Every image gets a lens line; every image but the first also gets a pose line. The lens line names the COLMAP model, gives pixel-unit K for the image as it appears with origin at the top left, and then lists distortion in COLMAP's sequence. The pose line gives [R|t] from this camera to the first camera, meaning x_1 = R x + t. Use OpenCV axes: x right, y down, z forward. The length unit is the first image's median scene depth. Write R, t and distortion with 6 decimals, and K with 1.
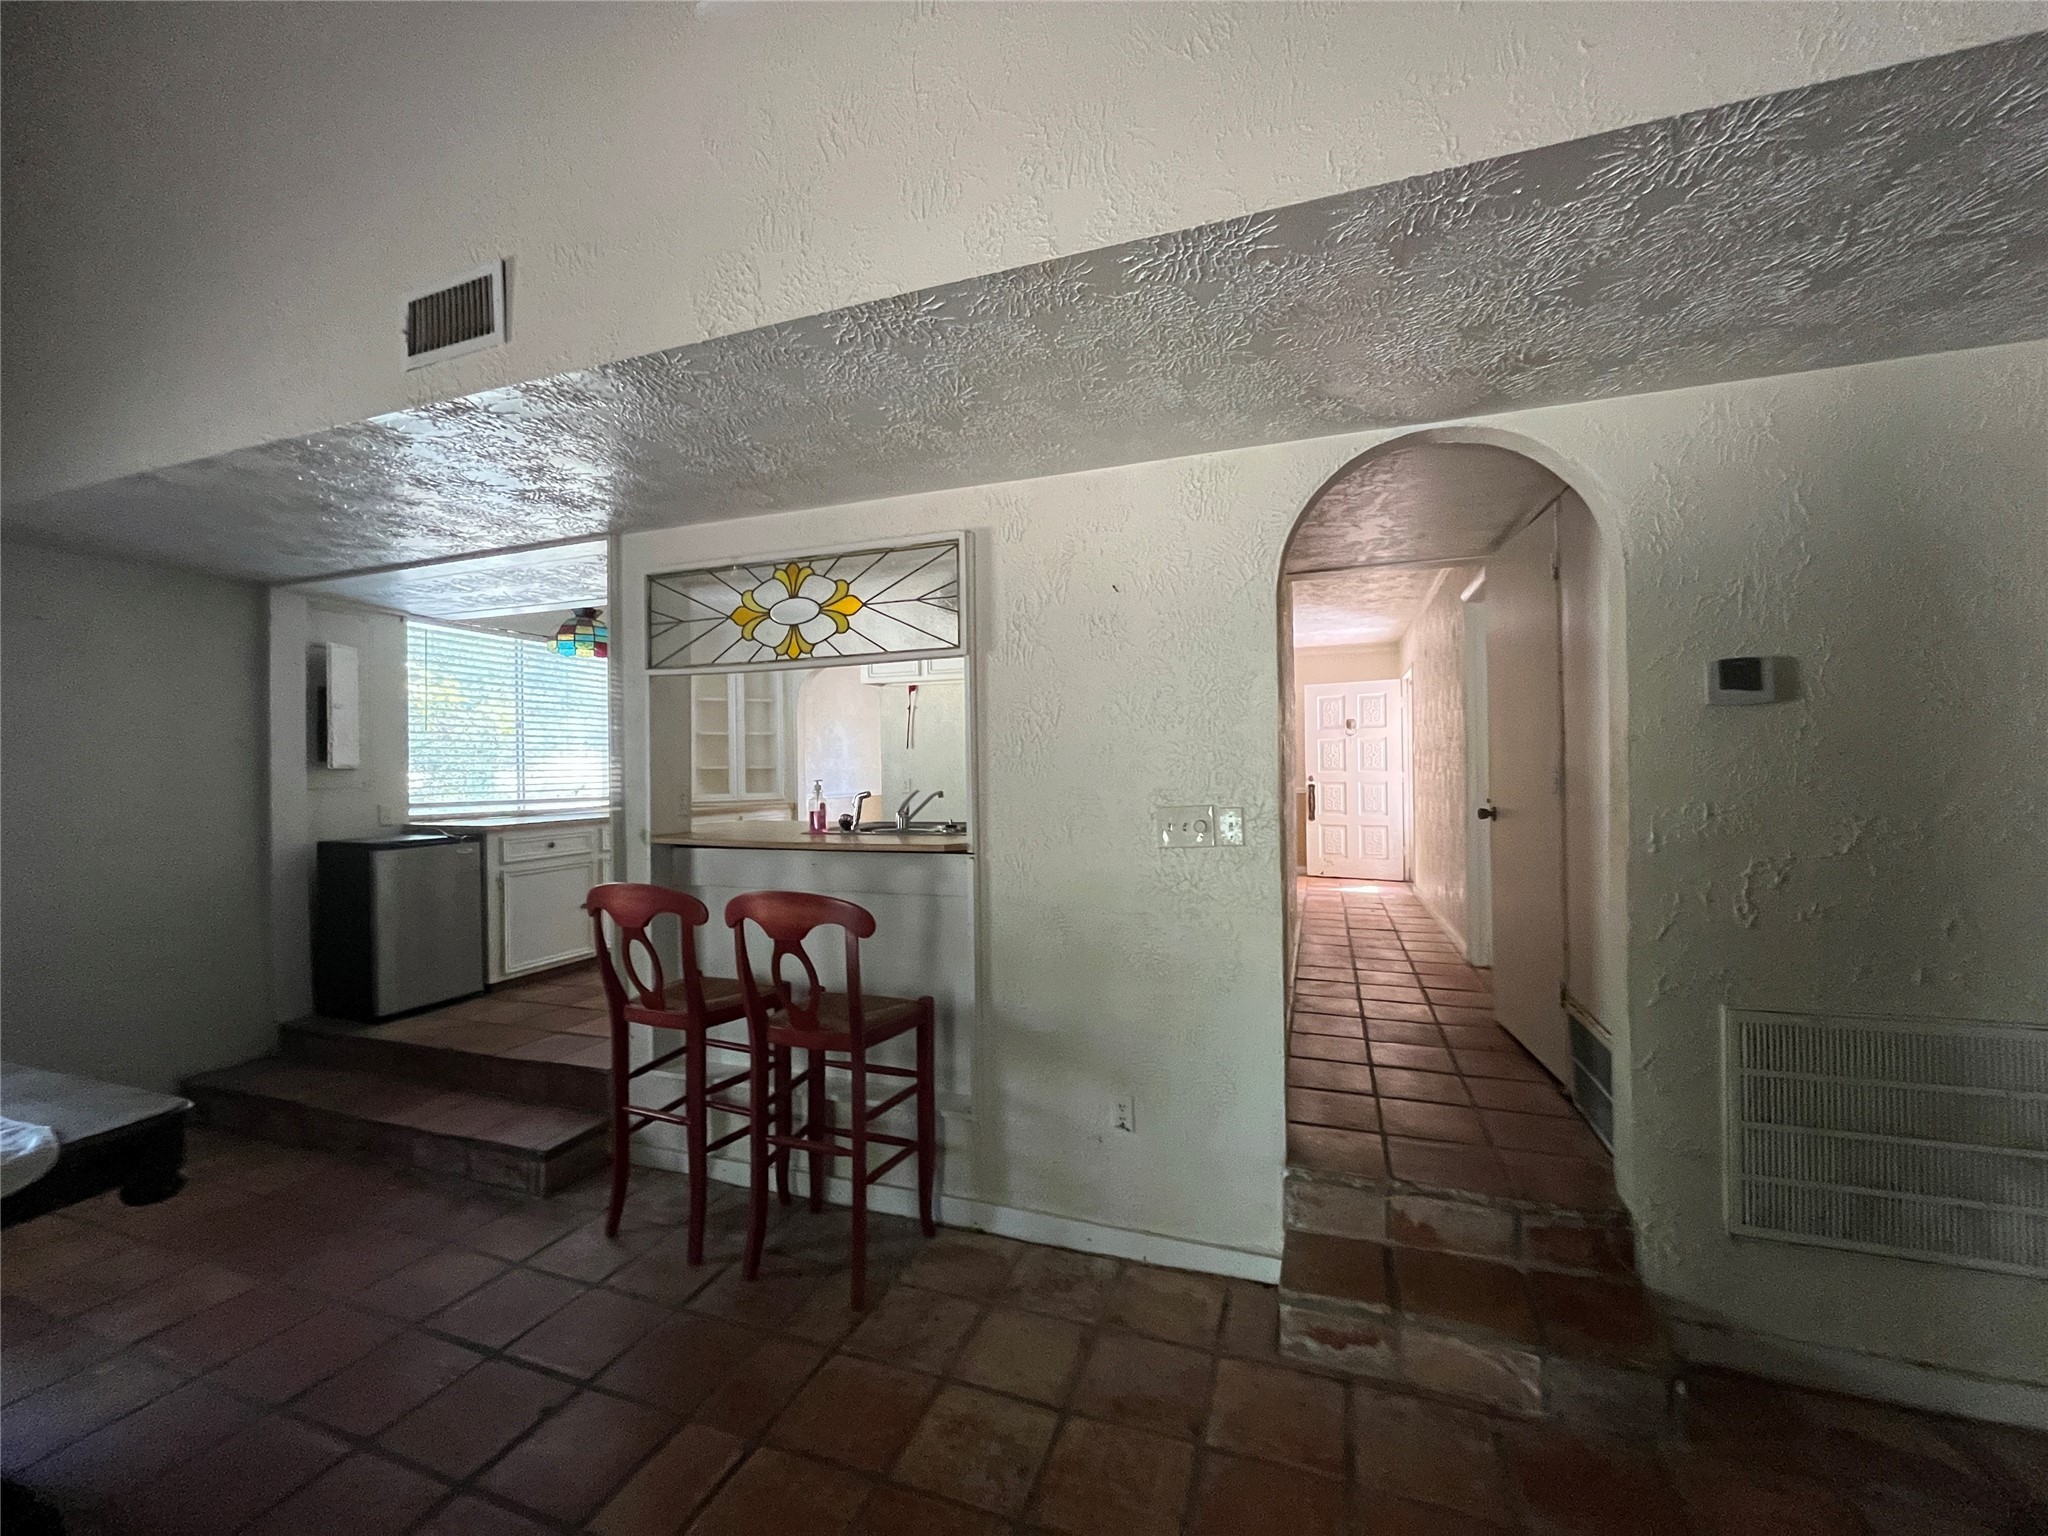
lens RADIAL K [[820.0, 0, 1030.1], [0, 820.0, 766.2], [0, 0, 1]] dist [-0.001300, 0.000270]
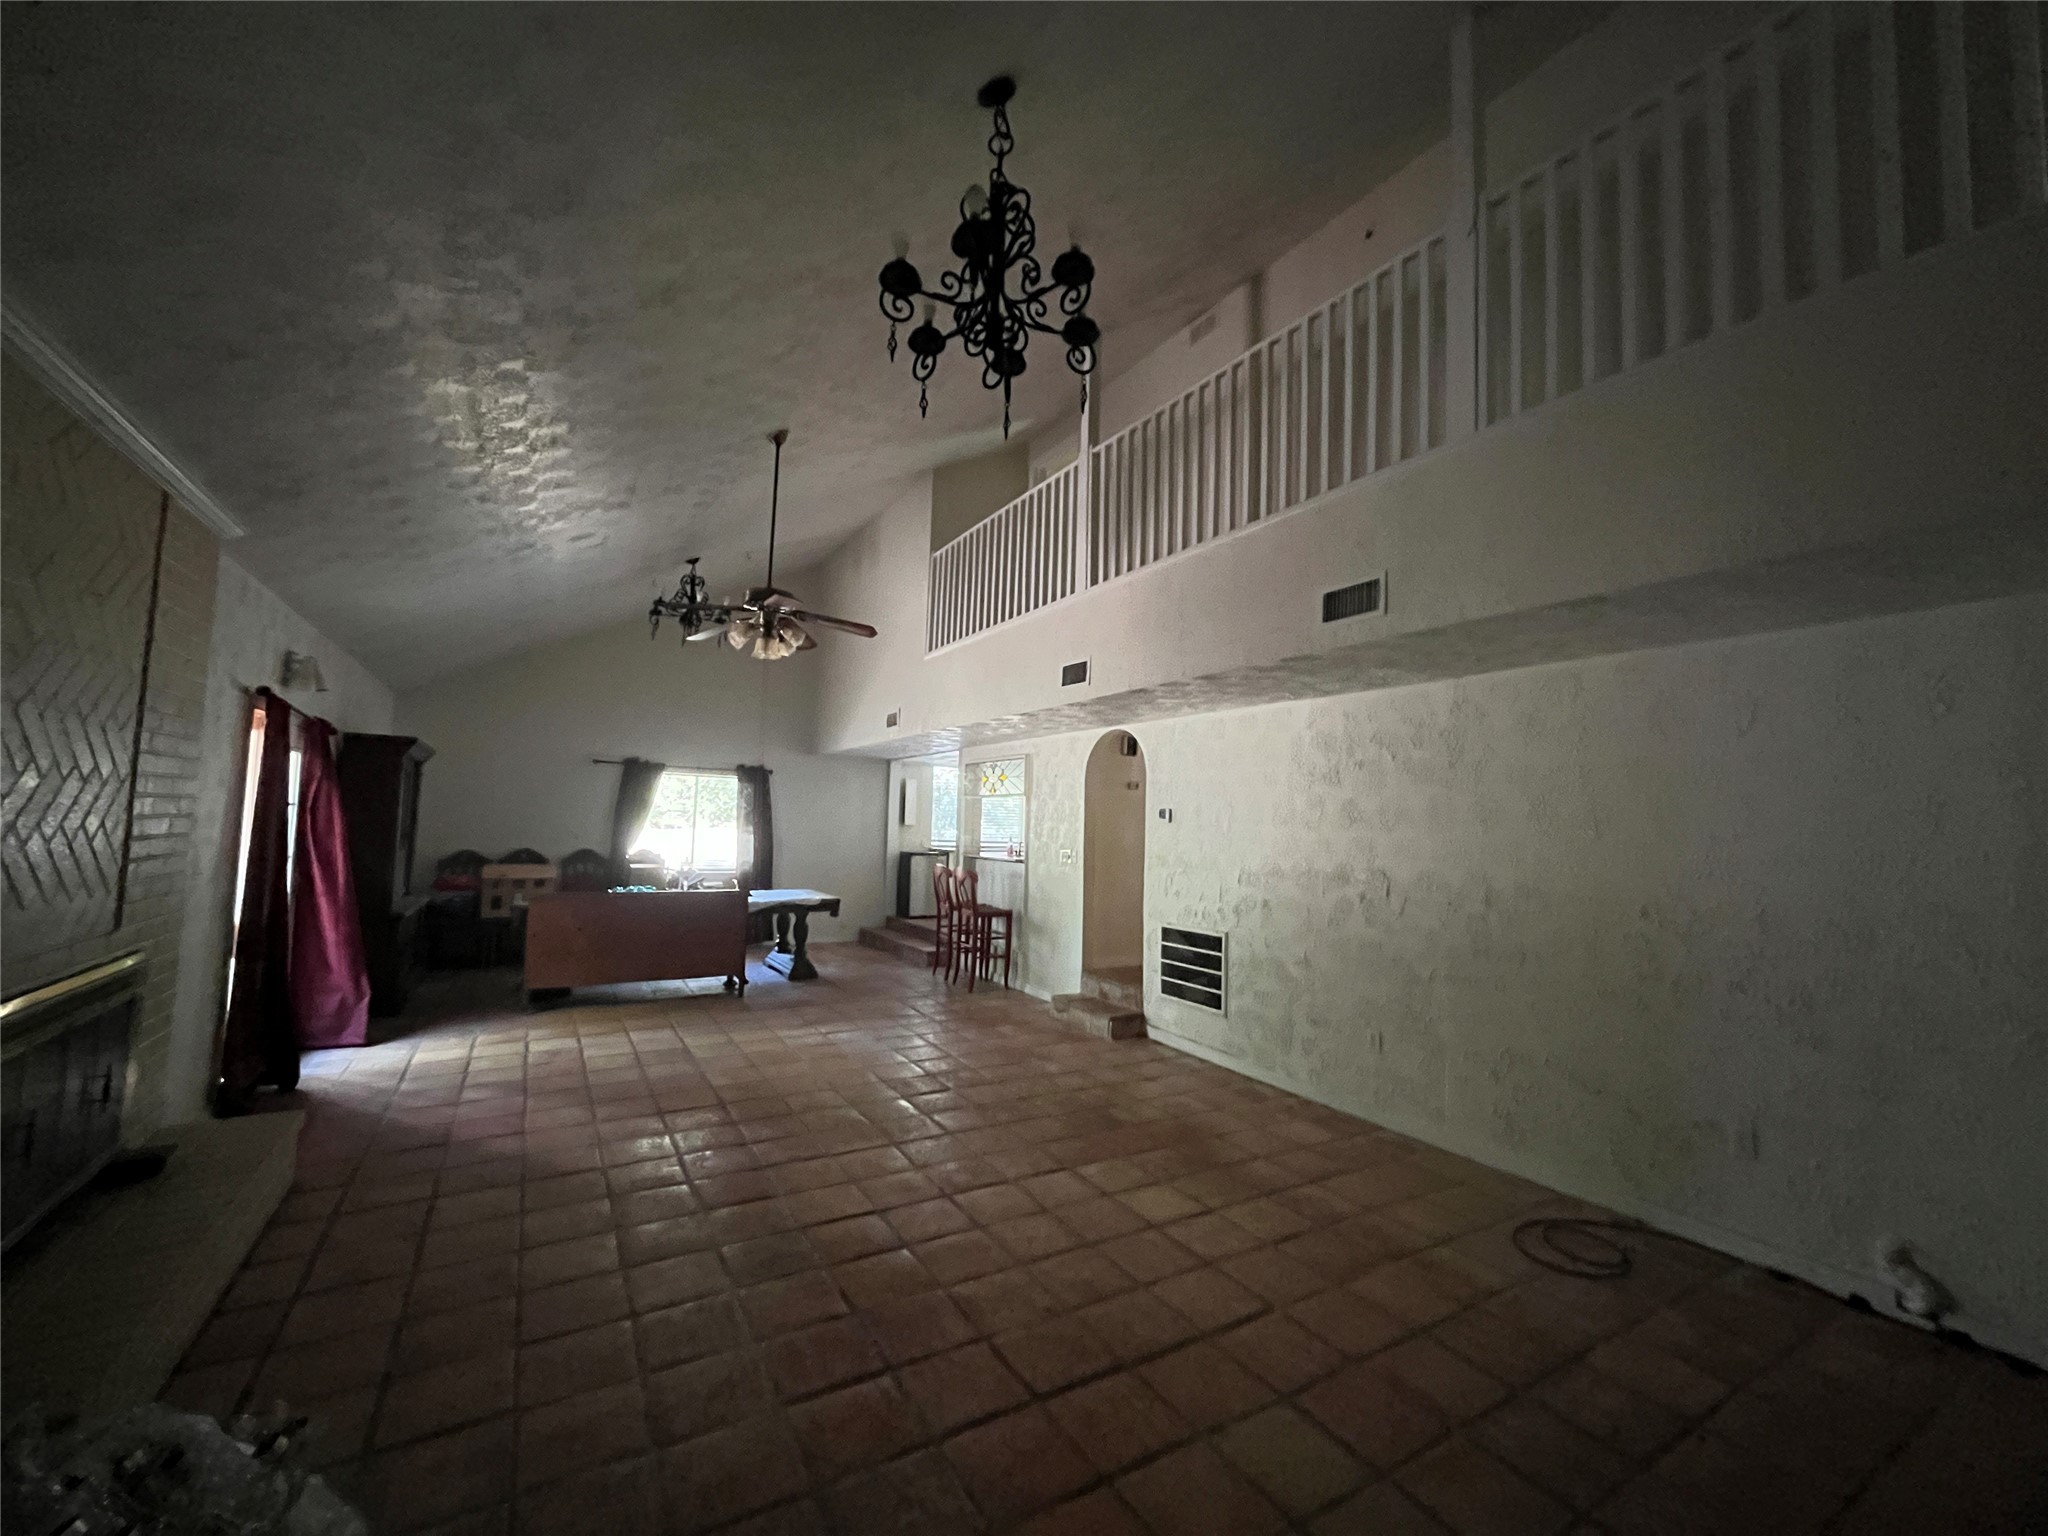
lens RADIAL K [[820.0, 0, 1030.1], [0, 820.0, 766.2], [0, 0, 1]] dist [-0.001300, 0.000270]
pose [[0.769954, -0.011740, -0.637991, 1.848575], [-0.036552, 0.997378, -0.062465, -0.057378], [0.637052, 0.071415, 0.767506, -1.293354]]
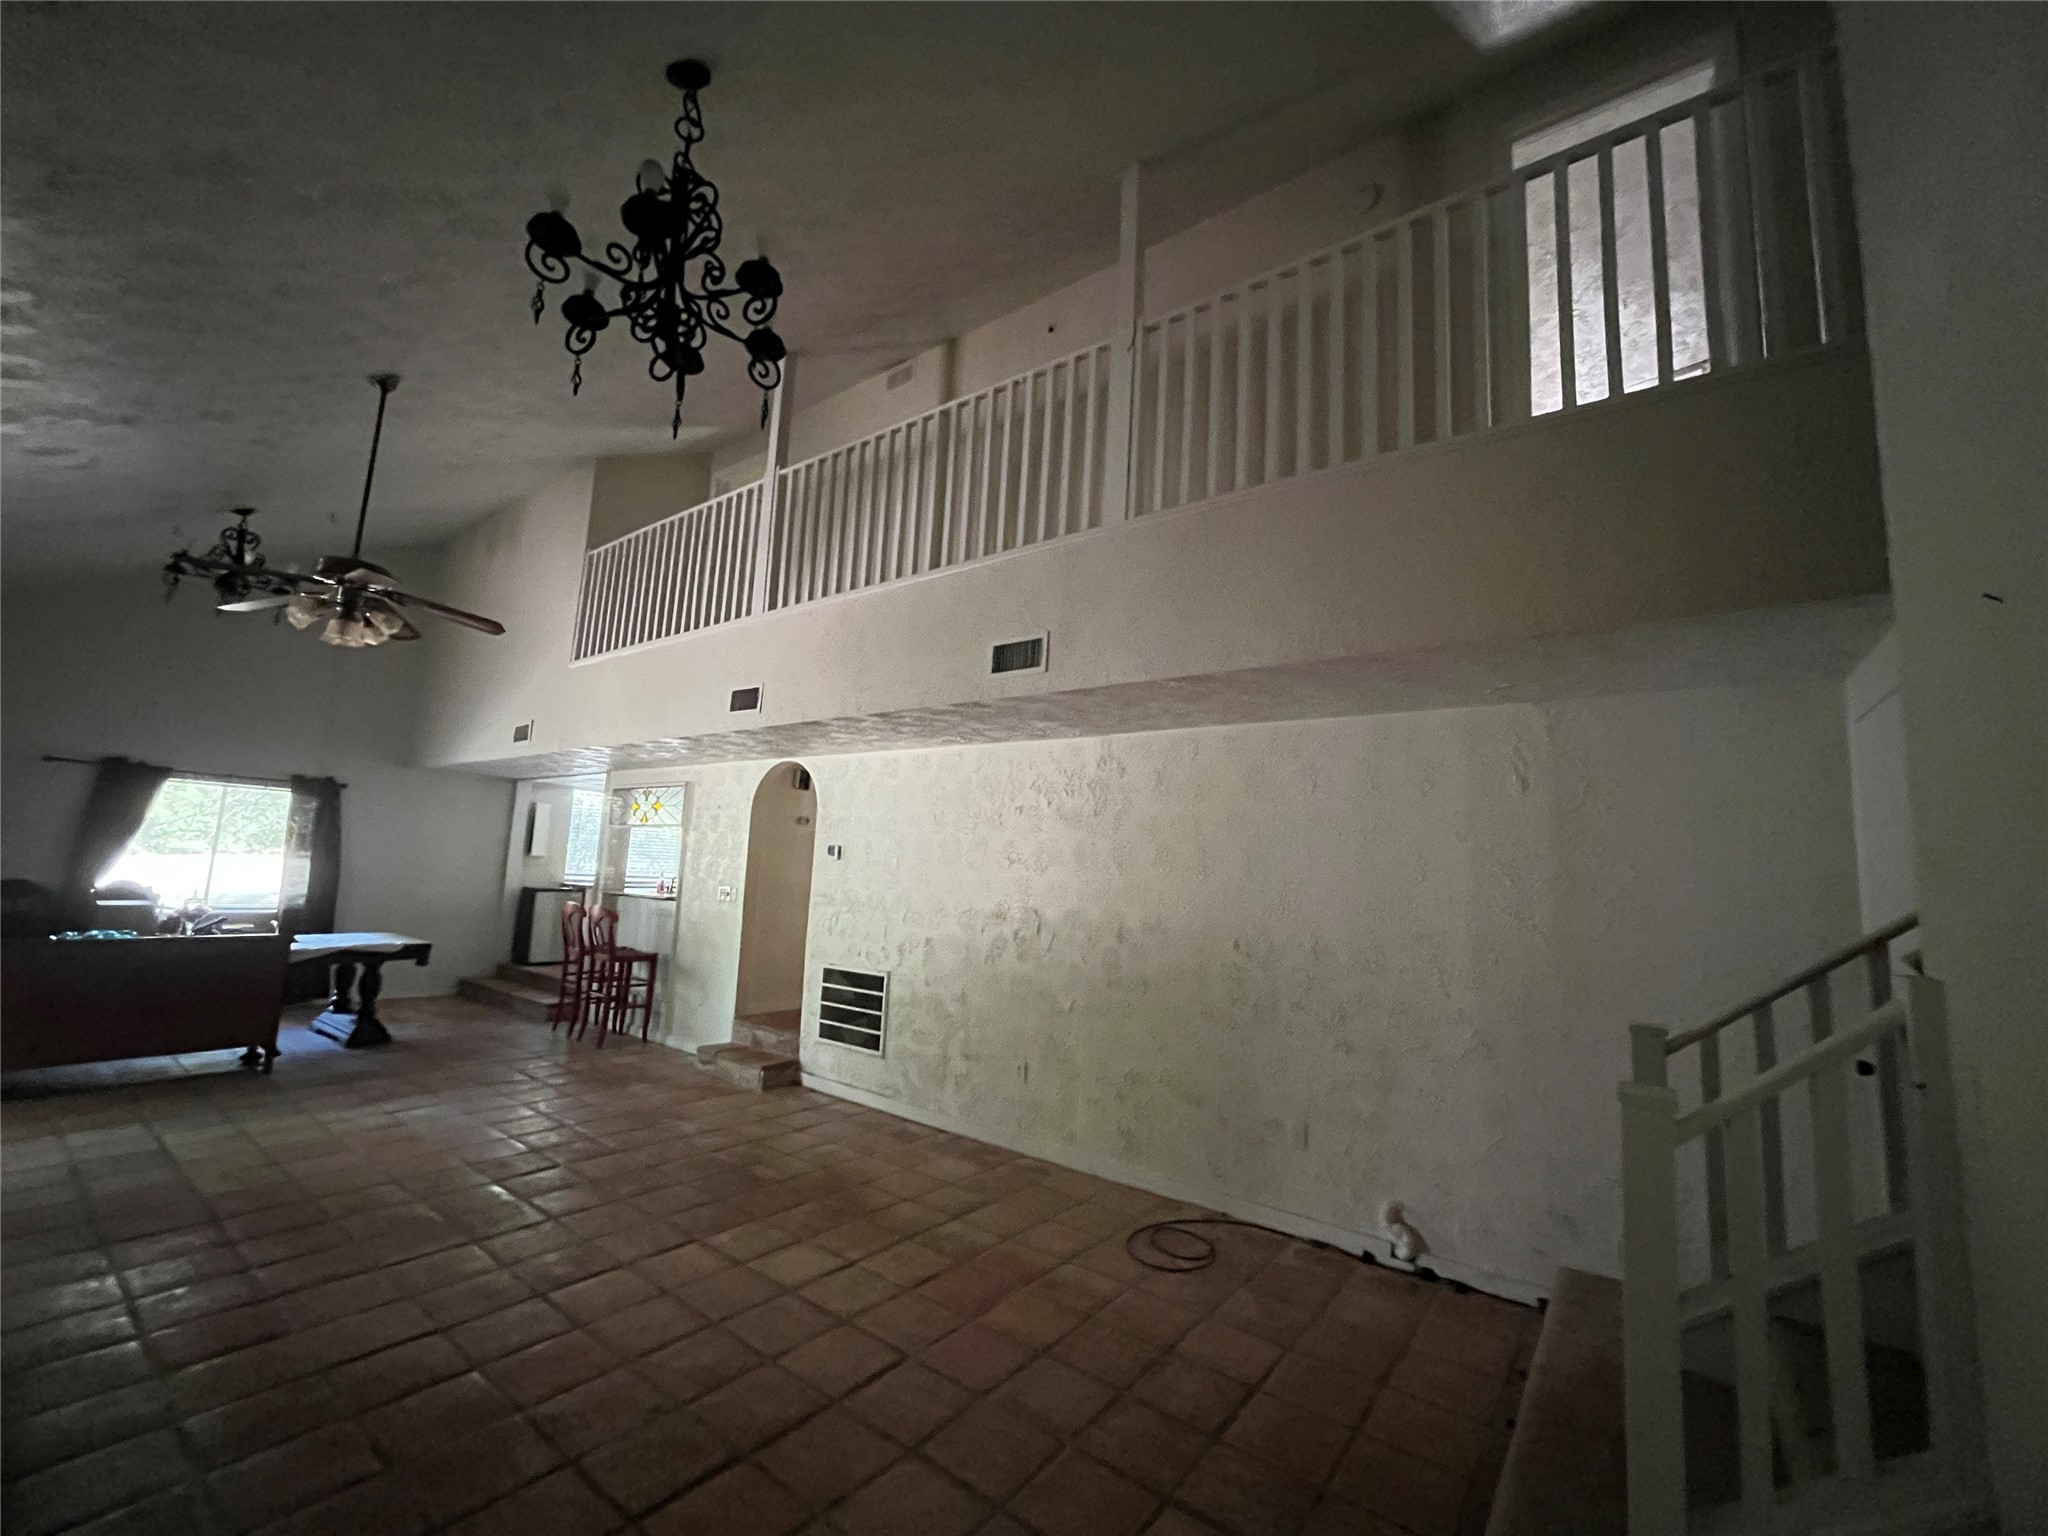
lens RADIAL K [[822.1, 0, 1024.0], [0, 822.1, 768.0], [0, 0, 1]] dist [0.000927, -0.000389]
pose [[0.951065, 0.016933, -0.308526, 1.858160], [-0.057635, 0.990695, -0.123293, -0.058306], [0.303567, 0.135042, 0.943192, -1.275544]]
